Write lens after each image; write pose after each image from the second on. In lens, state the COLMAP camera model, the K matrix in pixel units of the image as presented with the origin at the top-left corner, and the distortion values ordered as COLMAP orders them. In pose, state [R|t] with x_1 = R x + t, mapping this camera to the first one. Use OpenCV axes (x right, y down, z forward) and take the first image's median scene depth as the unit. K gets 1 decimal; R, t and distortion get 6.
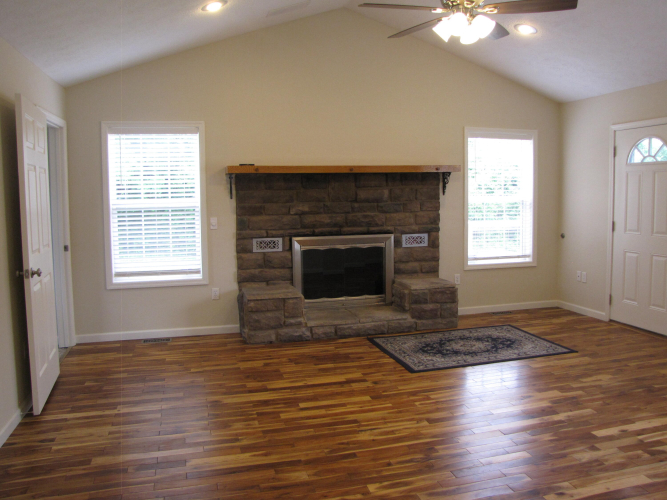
lens RADIAL K [[549.6, 0, 333.5], [0, 549.6, 250.0], [0, 0, 1]] dist [-0.154890, 0.001298]
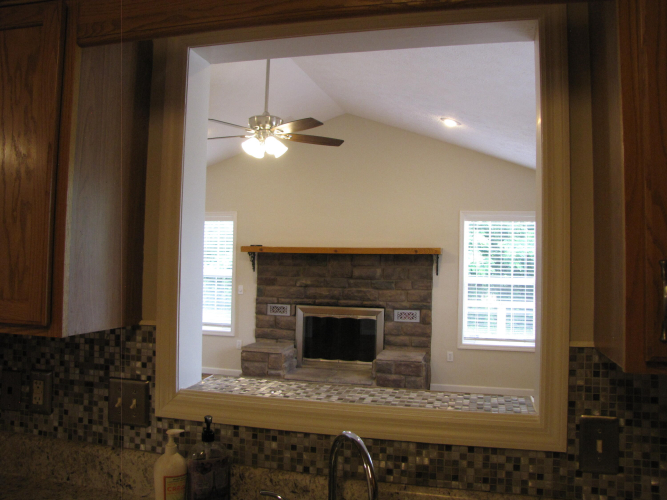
lens RADIAL K [[549.6, 0, 333.5], [0, 549.6, 250.0], [0, 0, 1]] dist [-0.154890, 0.001298]
pose [[0.868877, 0.019026, -0.494661, 0.587661], [-0.081655, 0.991081, -0.105309, -0.022541], [0.488246, 0.131892, 0.862682, -0.024730]]
